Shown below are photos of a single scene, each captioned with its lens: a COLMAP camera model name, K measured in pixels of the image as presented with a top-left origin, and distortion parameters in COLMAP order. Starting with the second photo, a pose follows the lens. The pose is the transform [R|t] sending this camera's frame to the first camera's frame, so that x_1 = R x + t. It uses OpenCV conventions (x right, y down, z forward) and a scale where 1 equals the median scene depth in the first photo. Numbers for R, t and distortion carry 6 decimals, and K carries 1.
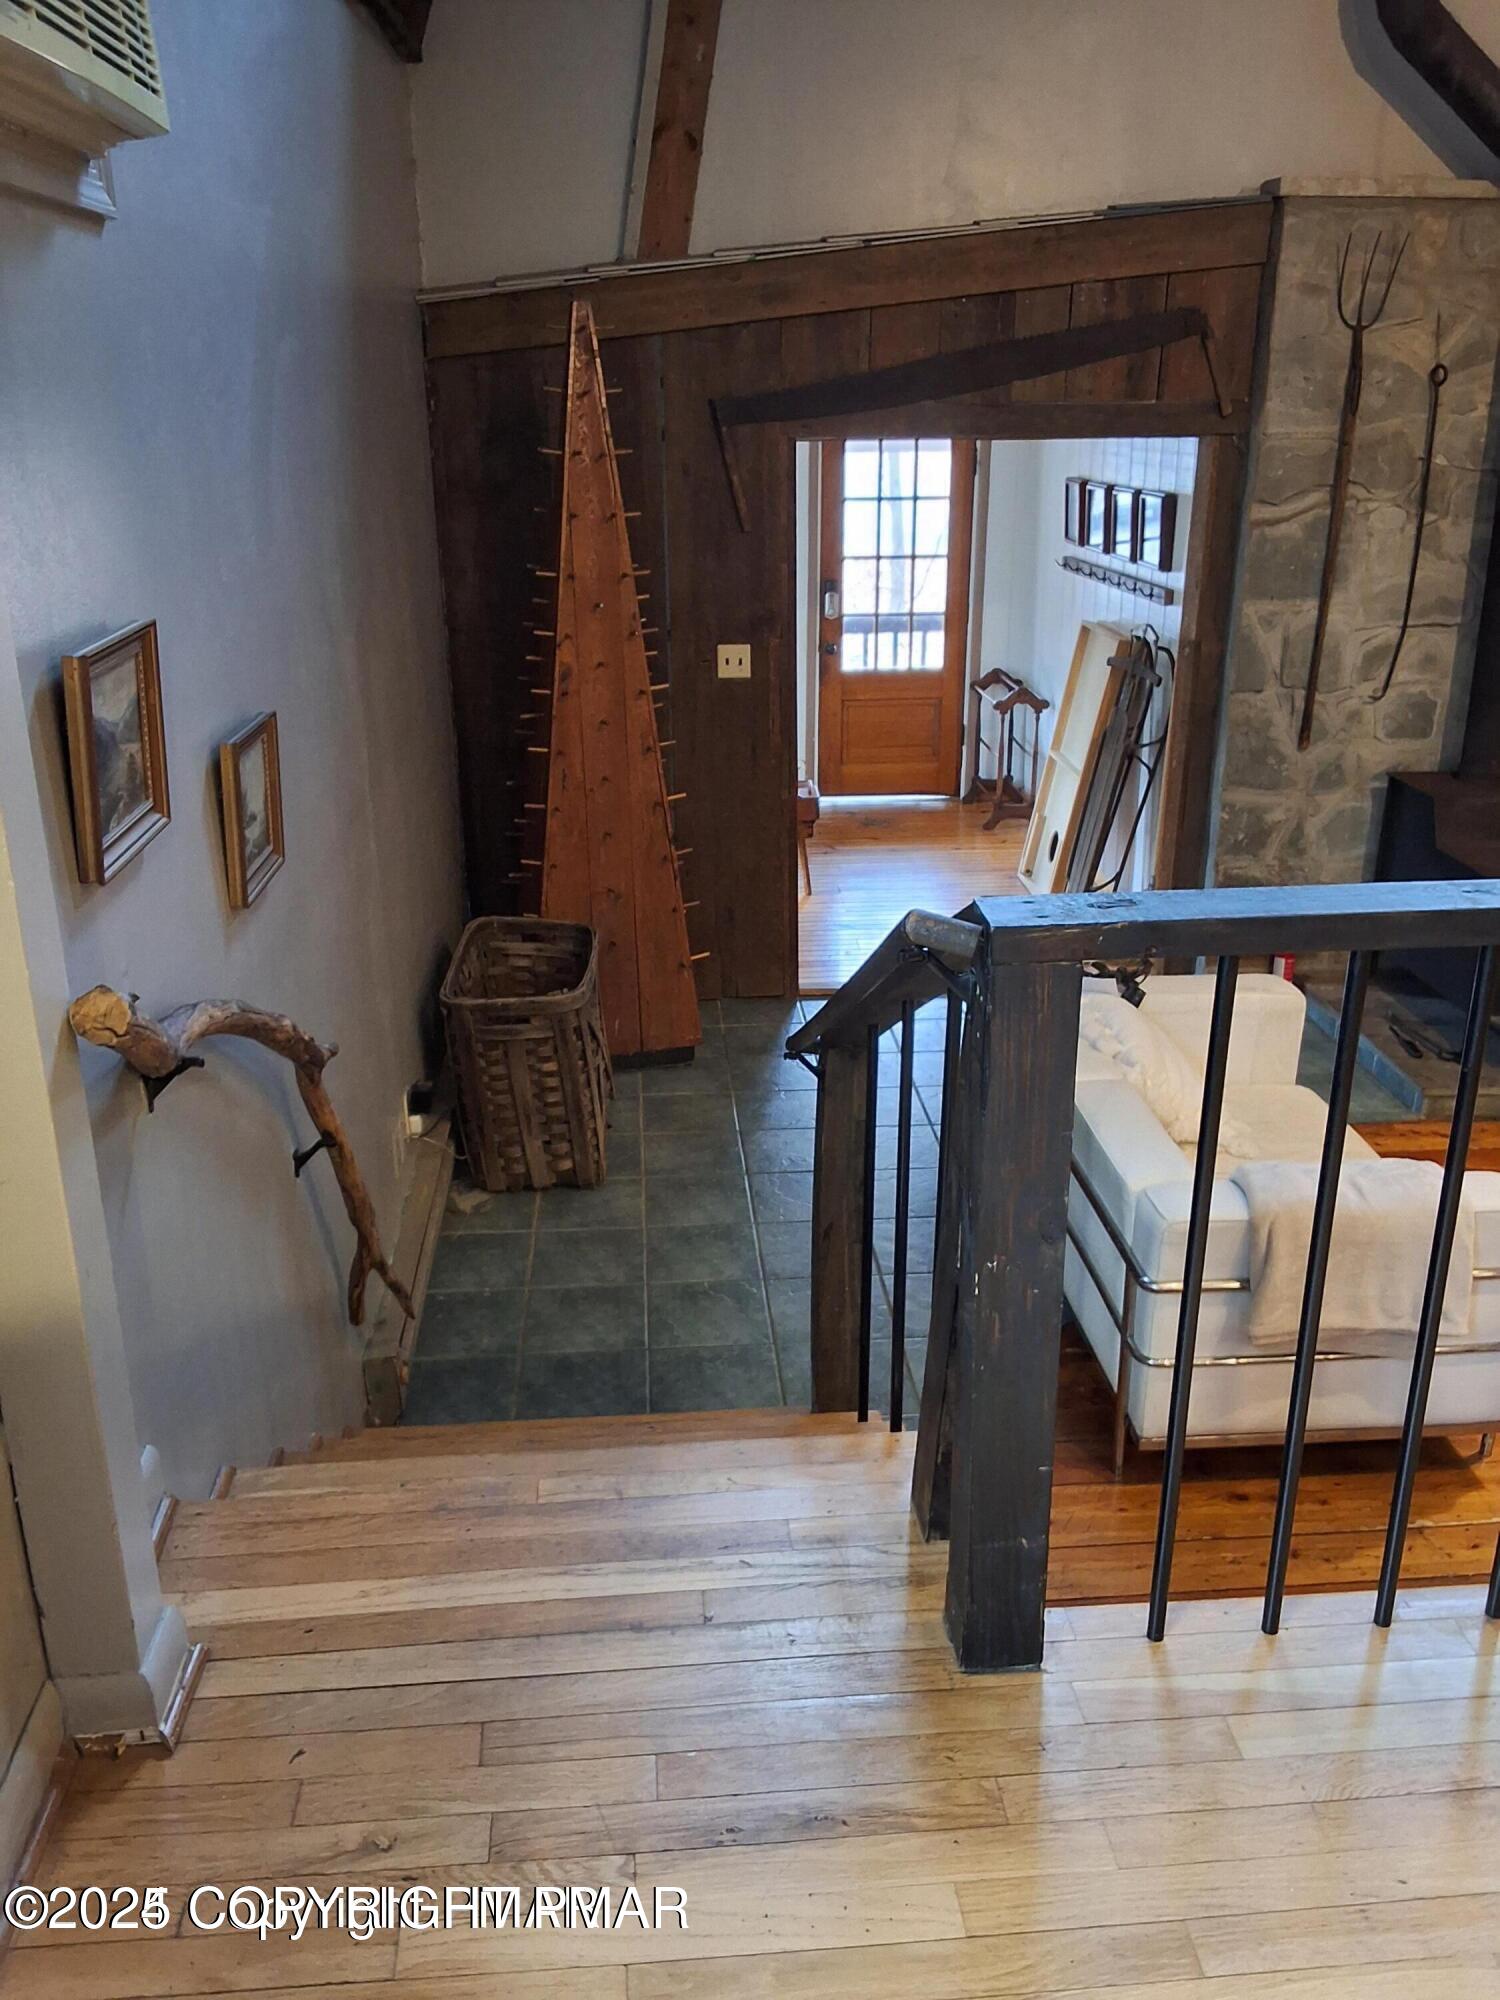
lens RADIAL K [[1614.3, 0, 750.0], [0, 1614.3, 1000.0], [0, 0, 1]] dist [0.109857, -0.136873]
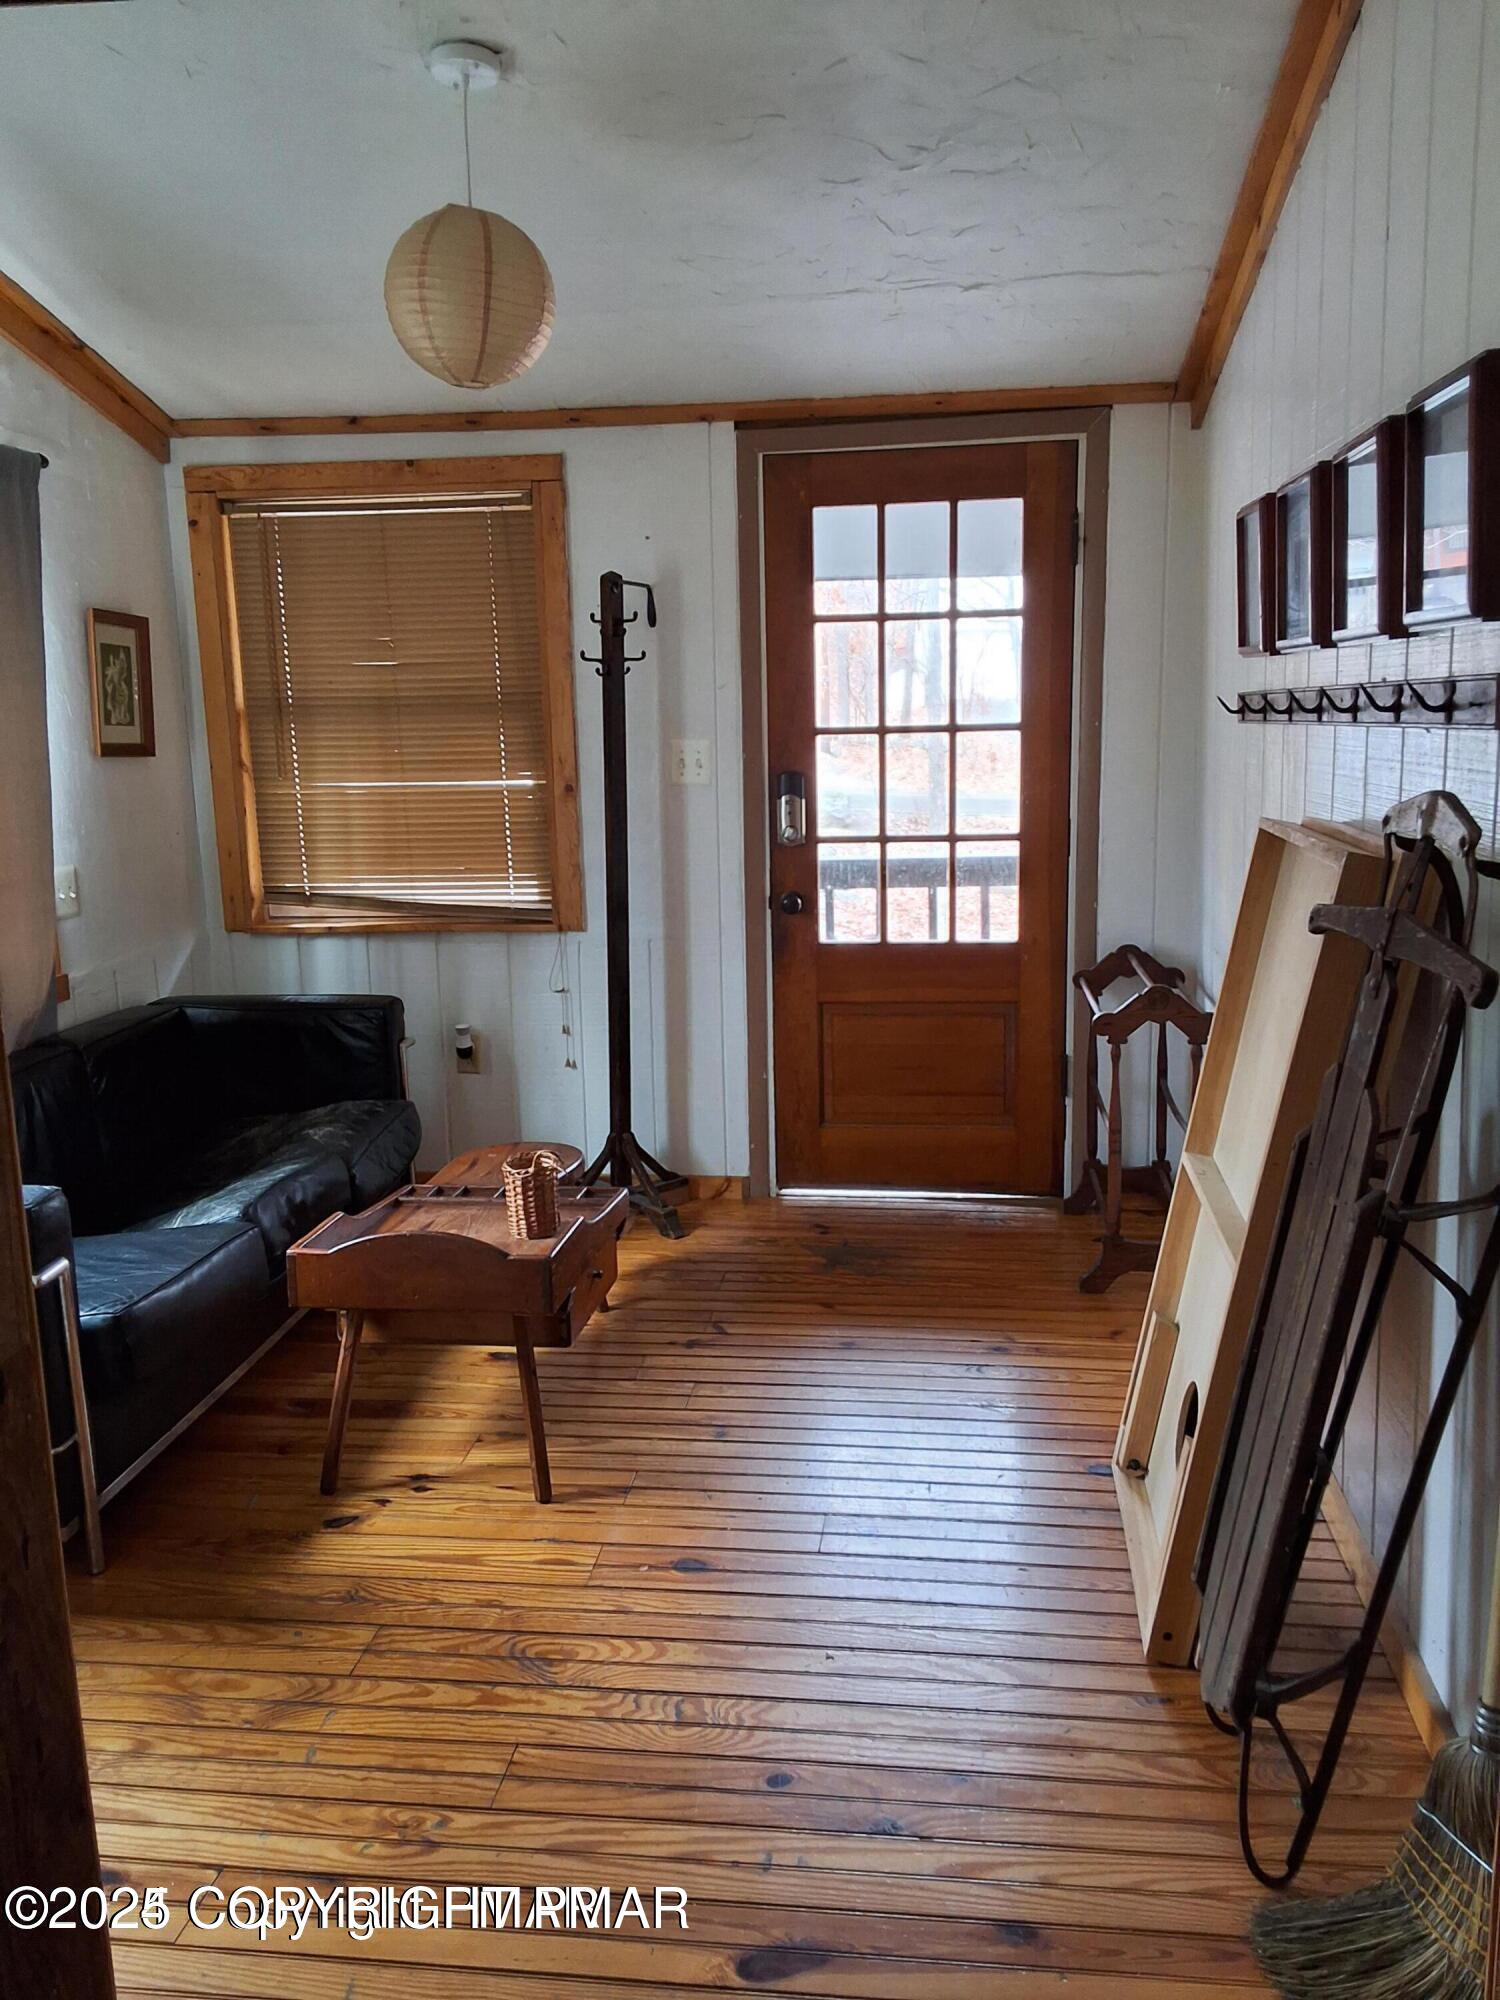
lens RADIAL K [[1614.3, 0, 750.0], [0, 1614.3, 1000.0], [0, 0, 1]] dist [0.109857, -0.136873]
pose [[0.983581, 0.019571, -0.179403, 0.177810], [-0.050373, 0.984365, -0.168785, -0.139016], [0.173295, 0.175051, 0.969188, 0.706913]]
